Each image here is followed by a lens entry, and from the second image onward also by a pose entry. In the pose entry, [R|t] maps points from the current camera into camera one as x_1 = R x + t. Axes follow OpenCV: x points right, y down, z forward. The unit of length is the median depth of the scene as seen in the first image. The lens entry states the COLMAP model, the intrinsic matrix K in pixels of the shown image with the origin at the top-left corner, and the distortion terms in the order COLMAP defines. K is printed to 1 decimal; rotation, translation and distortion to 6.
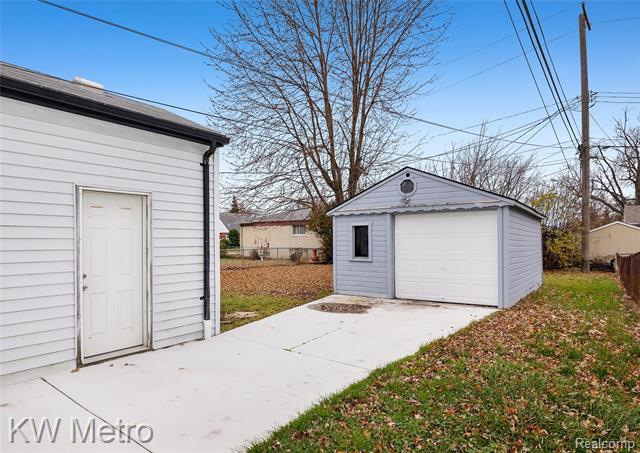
lens RADIAL K [[366.0, 0, 318.1], [0, 366.0, 236.7], [0, 0, 1]] dist [-0.000274, 0.000728]
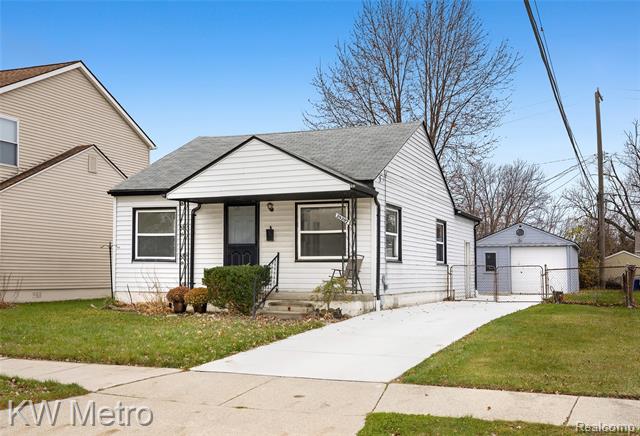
lens RADIAL K [[695.4, 0, 320.0], [0, 695.4, 218.0], [0, 0, 1]] dist [-0.000384, -0.010121]
pose [[0.968273, 0.025827, 0.248558, -0.876651], [-0.009326, 0.997687, -0.067337, 0.019778], [-0.249722, 0.062883, 0.966274, -1.170169]]
